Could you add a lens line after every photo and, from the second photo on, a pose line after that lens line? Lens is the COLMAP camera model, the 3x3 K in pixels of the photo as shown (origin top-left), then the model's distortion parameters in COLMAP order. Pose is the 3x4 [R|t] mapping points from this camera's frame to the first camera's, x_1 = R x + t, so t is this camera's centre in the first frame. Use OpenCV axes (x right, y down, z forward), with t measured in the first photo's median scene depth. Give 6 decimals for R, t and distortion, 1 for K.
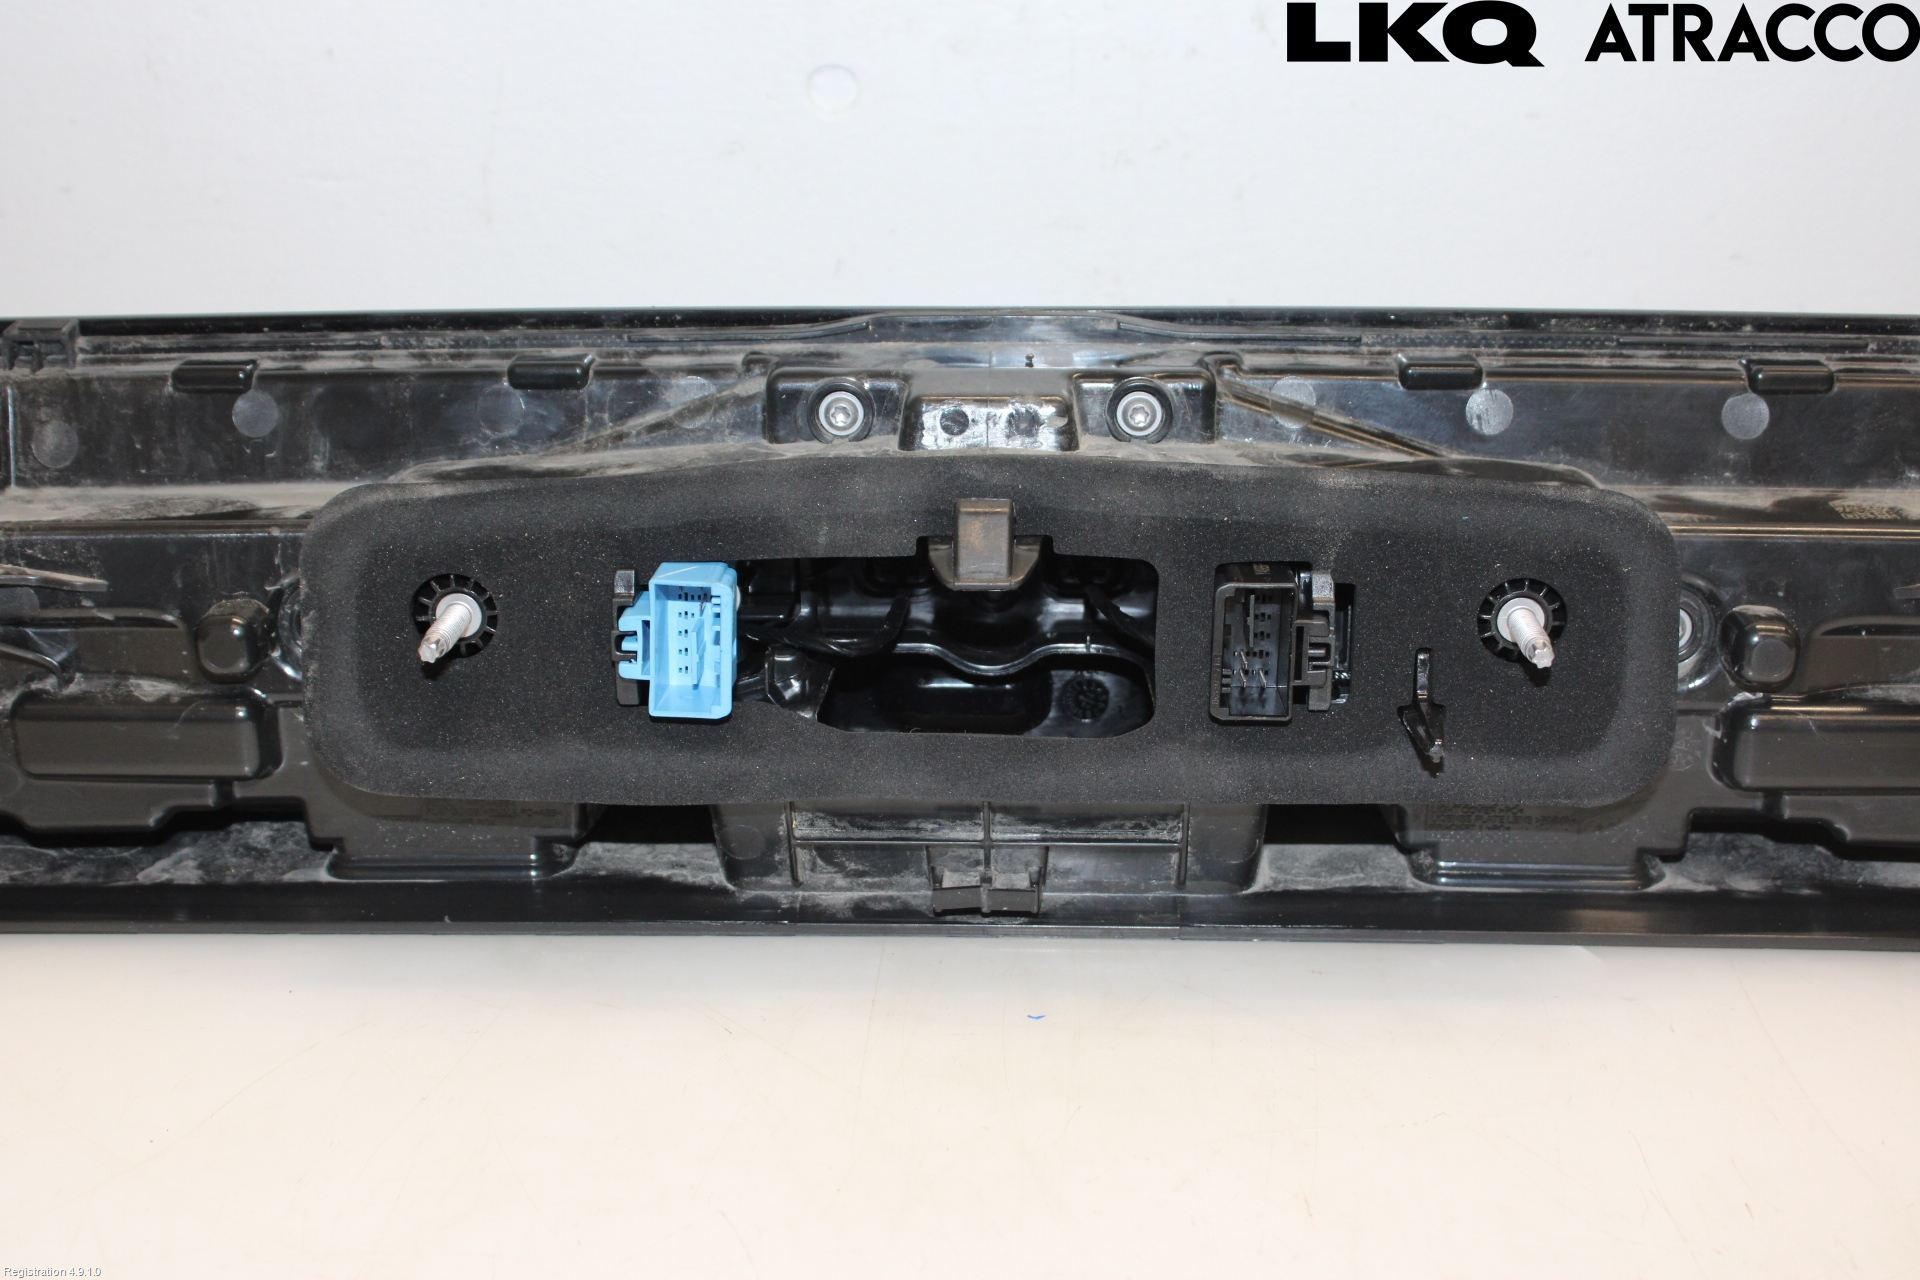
lens RADIAL K [[2526.0, 0, 960.0], [0, 2526.0, 640.0], [0, 0, 1]] dist [-0.037876, 0.061484]
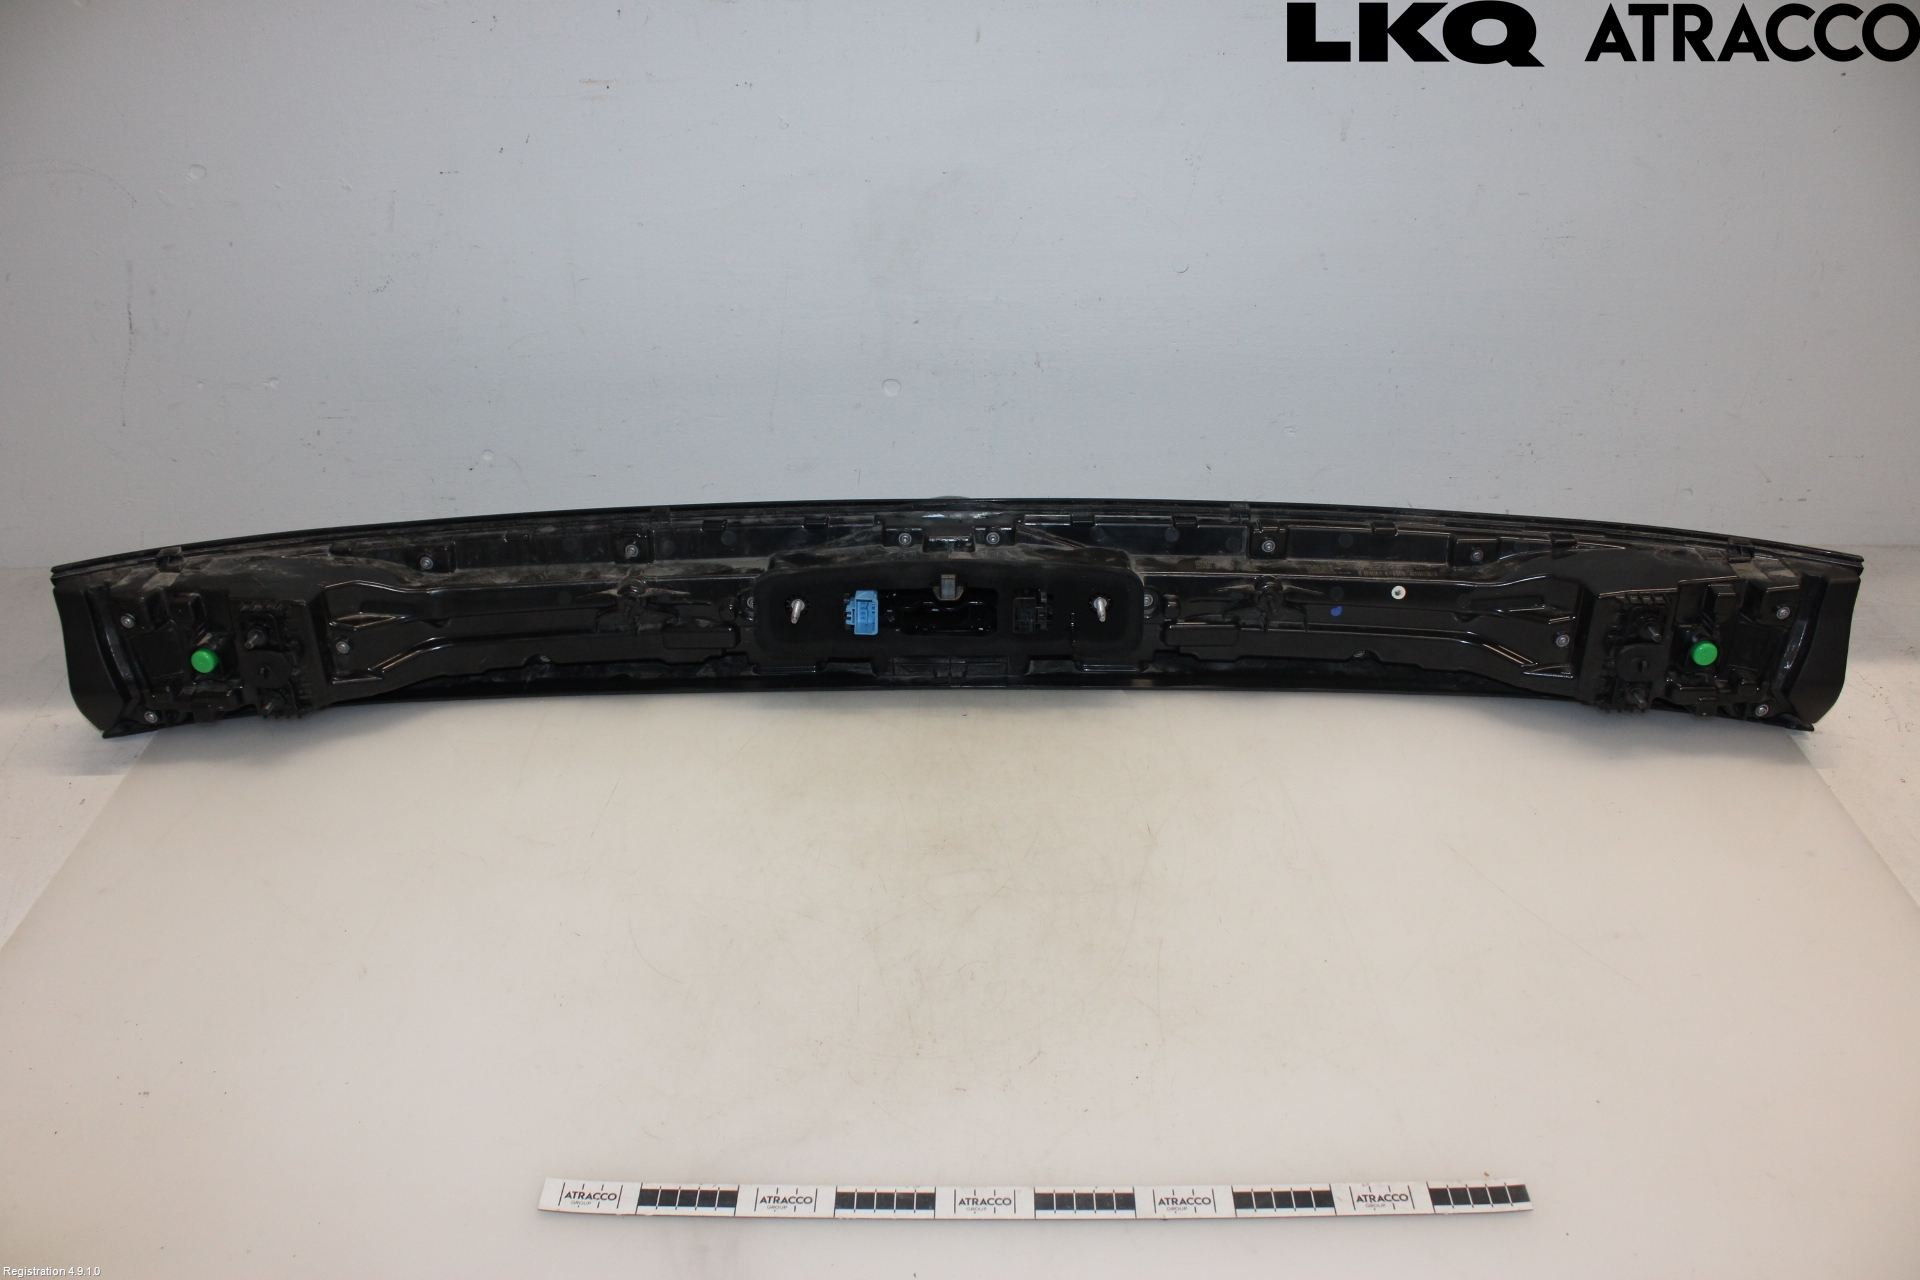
lens RADIAL K [[1595.7, 0, 960.0], [0, 1595.7, 640.0], [0, 0, 1]] dist [-0.083653, 0.002333]
pose [[0.999539, -0.018748, 0.023860, -0.026797], [0.014399, 0.985183, 0.170903, -0.319486], [-0.026711, -0.170481, 0.984999, -1.126986]]
